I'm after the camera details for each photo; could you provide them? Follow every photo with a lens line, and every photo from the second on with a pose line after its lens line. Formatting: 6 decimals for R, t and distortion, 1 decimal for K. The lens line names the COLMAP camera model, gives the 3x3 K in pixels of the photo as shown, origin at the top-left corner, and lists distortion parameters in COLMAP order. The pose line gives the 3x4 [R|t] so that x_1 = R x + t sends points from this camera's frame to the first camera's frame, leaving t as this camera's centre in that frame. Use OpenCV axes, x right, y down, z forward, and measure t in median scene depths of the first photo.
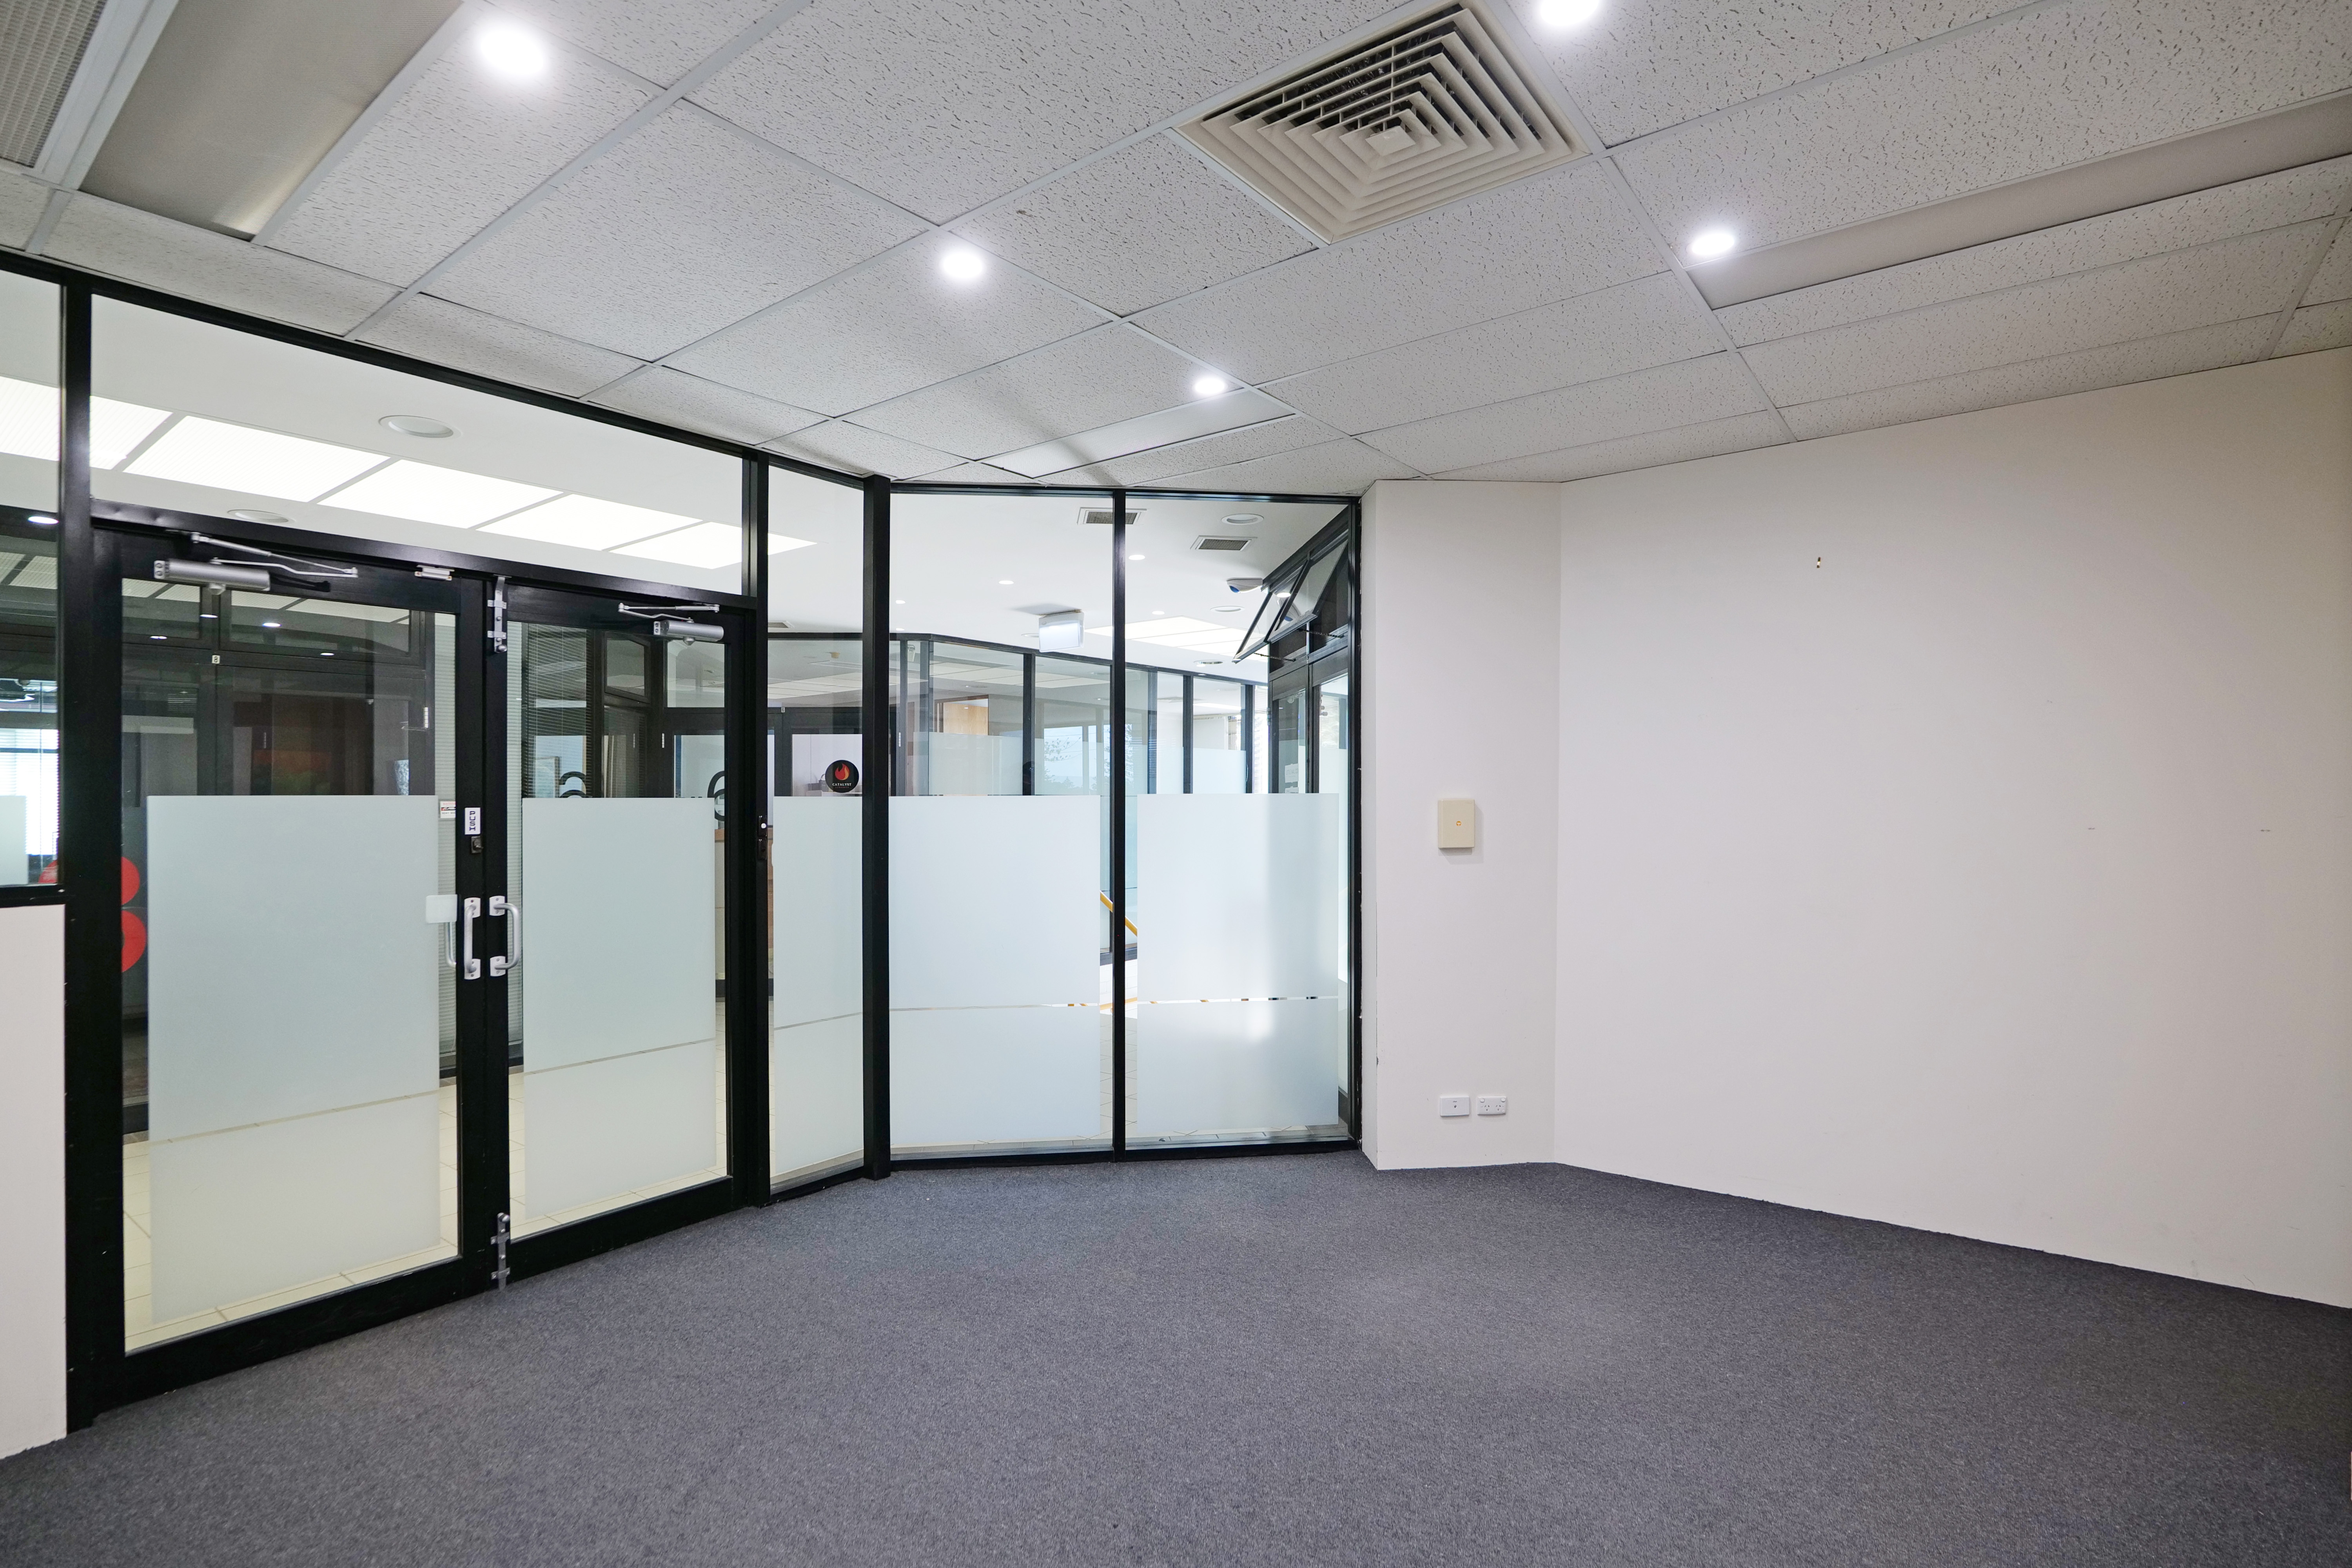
lens RADIAL K [[1116.4, 0, 1162.6], [0, 1116.4, 793.9], [0, 0, 1]] dist [-0.002976, -0.000681]
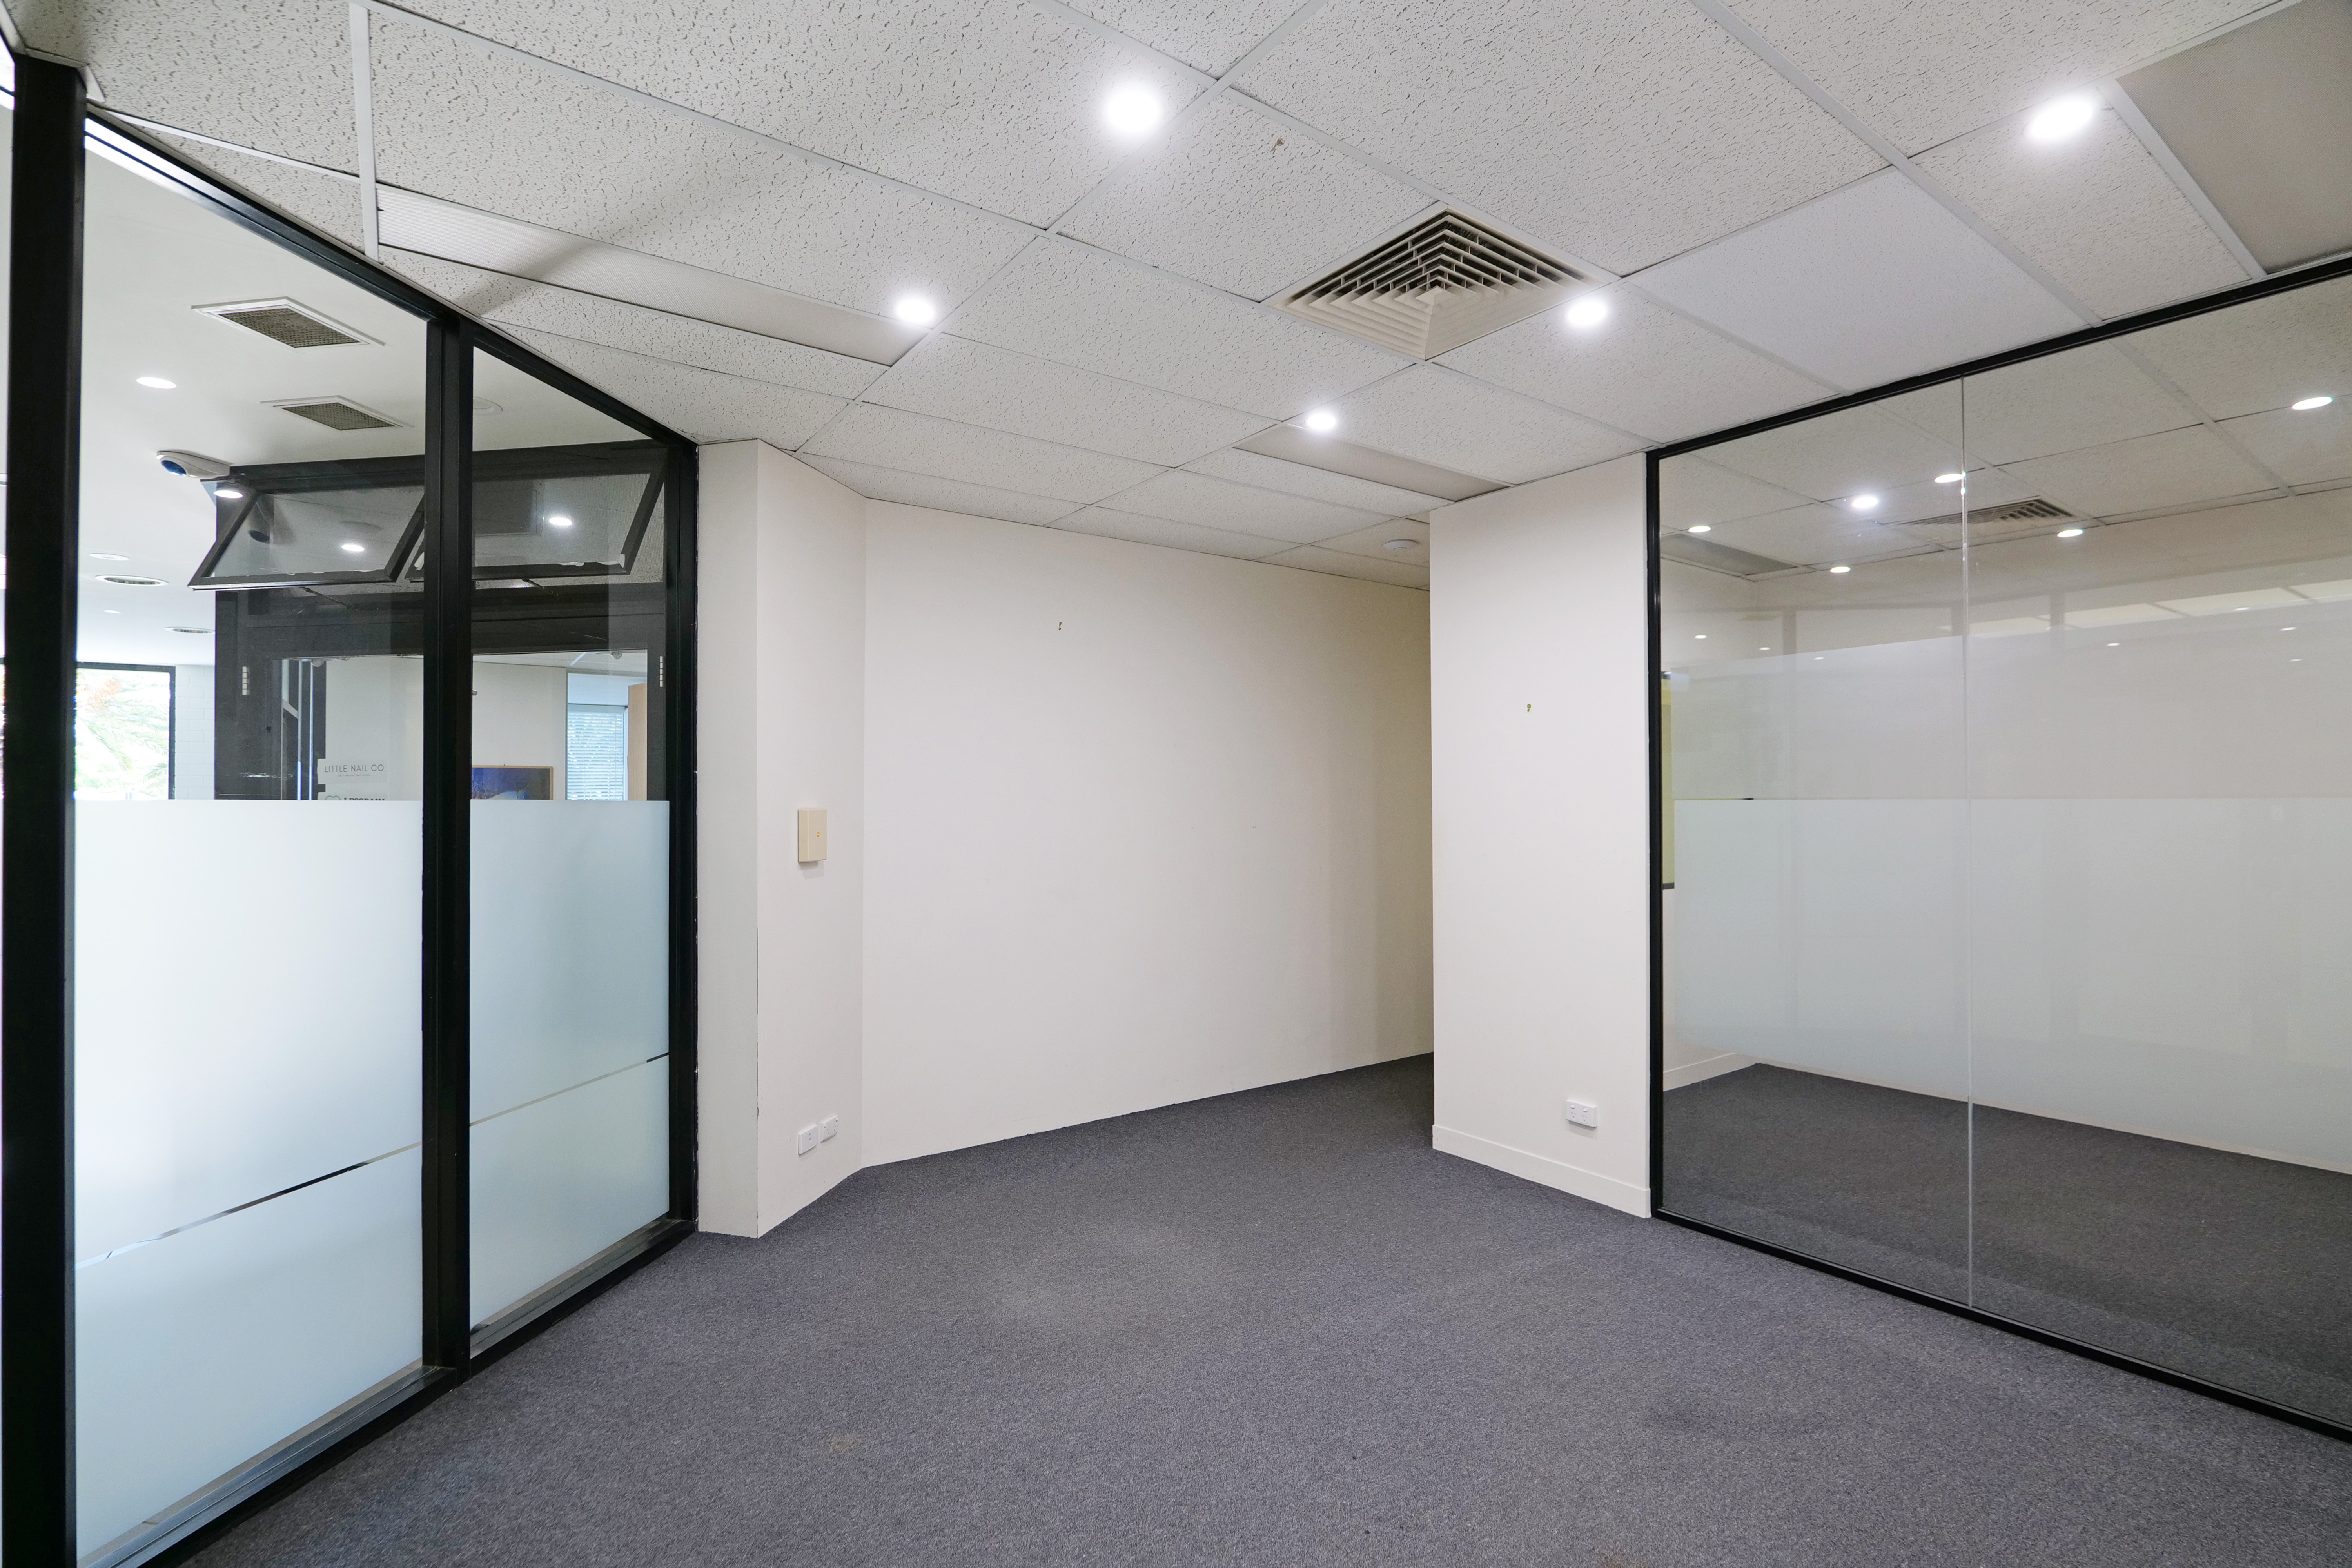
lens RADIAL K [[1116.4, 0, 1162.6], [0, 1116.4, 793.9], [0, 0, 1]] dist [-0.002976, -0.000681]
pose [[0.291954, 0.013369, 0.956339, -0.590425], [-0.005127, 0.999910, -0.012413, 0.003157], [-0.956419, -0.001279, 0.291996, 0.488906]]
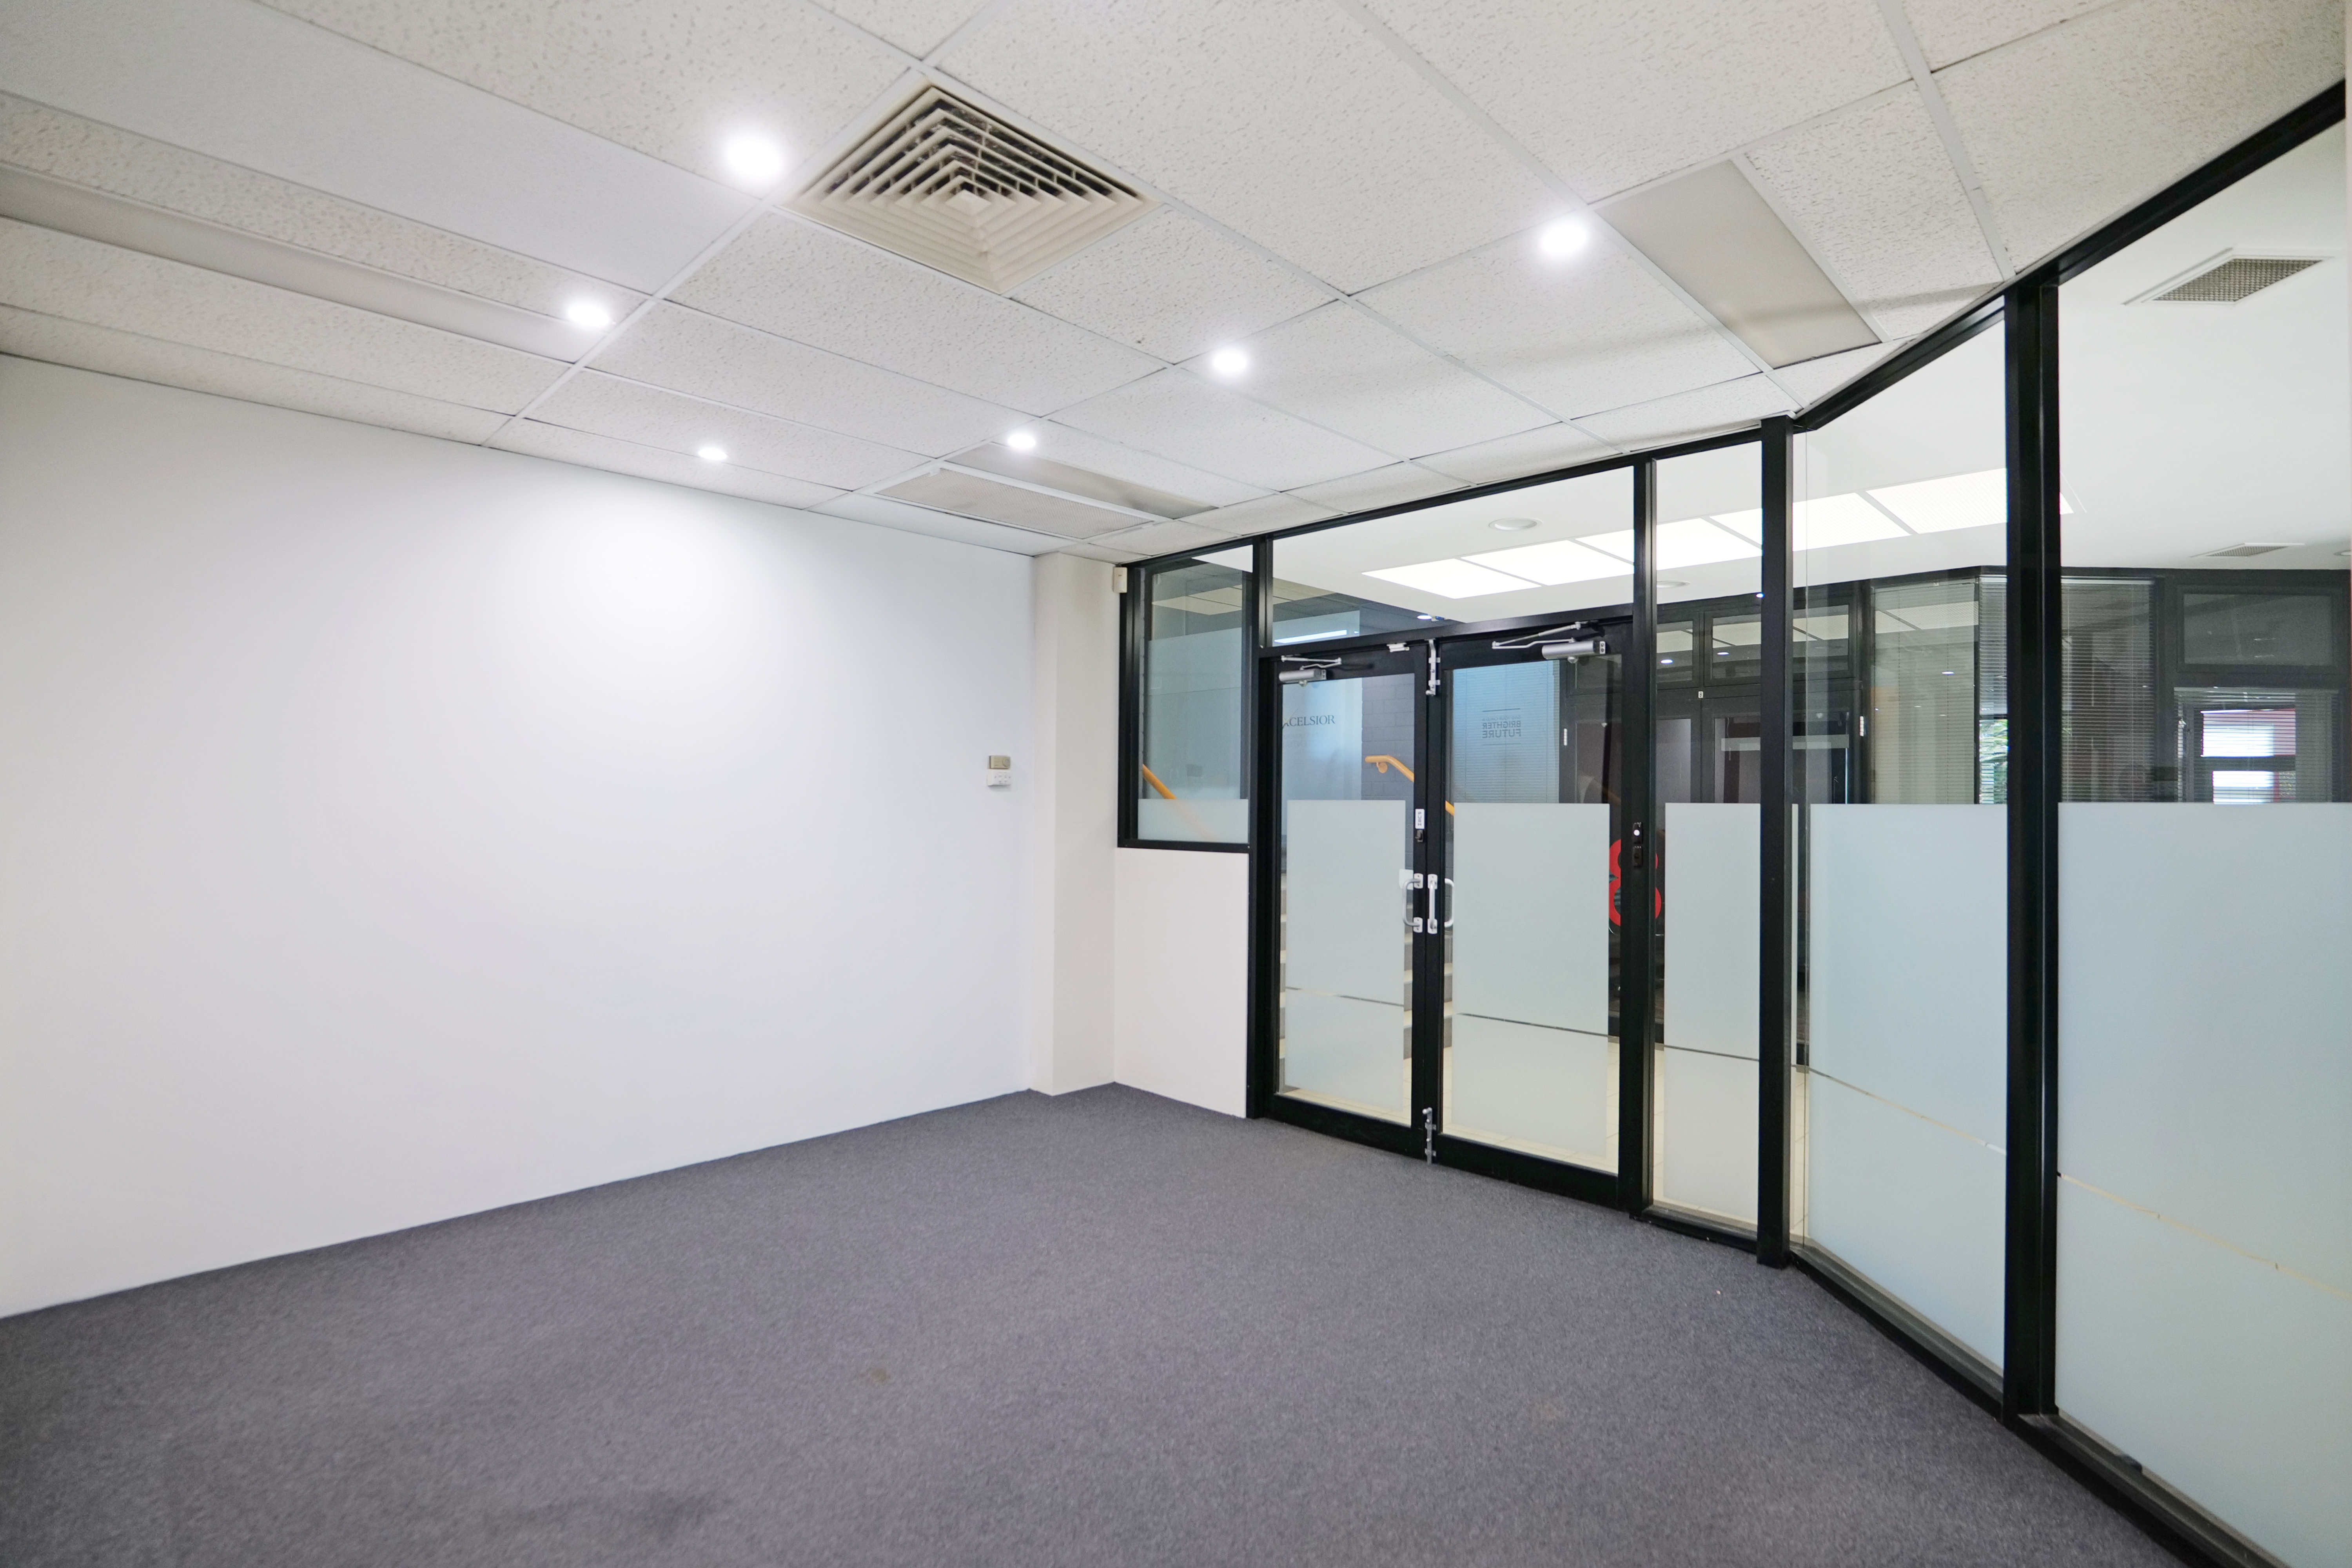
lens RADIAL K [[1108.3, 0, 1178.9], [0, 1108.3, 786.2], [0, 0, 1]] dist [-0.001031, -0.000337]
pose [[-0.105648, -0.009818, -0.994355, 0.656637], [-0.002551, 0.999951, -0.009602, -0.001928], [0.994400, 0.001523, -0.105668, 0.698356]]
